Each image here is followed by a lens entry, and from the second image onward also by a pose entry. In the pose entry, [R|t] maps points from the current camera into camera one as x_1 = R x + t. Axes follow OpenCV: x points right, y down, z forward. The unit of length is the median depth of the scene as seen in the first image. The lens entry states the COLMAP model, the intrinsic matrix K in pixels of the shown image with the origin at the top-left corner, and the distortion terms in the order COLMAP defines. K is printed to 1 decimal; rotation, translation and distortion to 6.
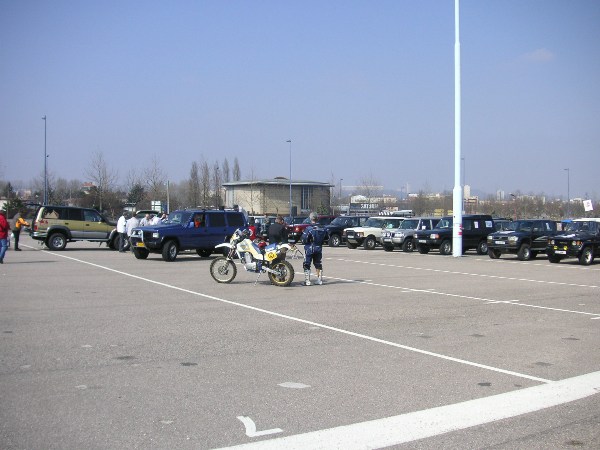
lens RADIAL K [[653.7, 0, 300.0], [0, 653.7, 225.0], [0, 0, 1]] dist [-0.135214, -0.039950]
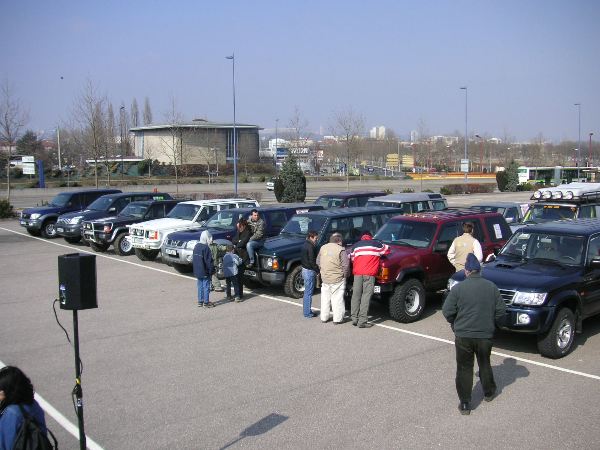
lens RADIAL K [[653.7, 0, 300.0], [0, 653.7, 225.0], [0, 0, 1]] dist [-0.135214, -0.039950]
pose [[0.991152, -0.031568, 0.128920, -0.017309], [0.020286, 0.995922, 0.087903, -0.009691], [-0.131169, -0.084510, 0.987751, 0.169786]]
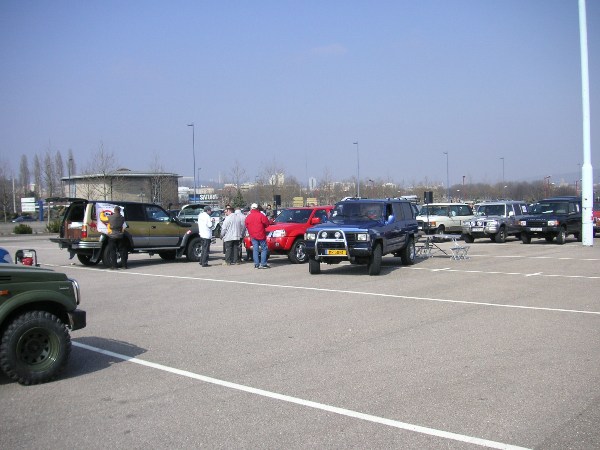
lens RADIAL K [[653.7, 0, 300.0], [0, 653.7, 225.0], [0, 0, 1]] dist [-0.135214, -0.039950]
pose [[0.959069, -0.042917, 0.279901, -0.061827], [0.038991, 0.999048, 0.019581, -0.001644], [-0.280475, -0.007866, 0.959829, 0.049379]]
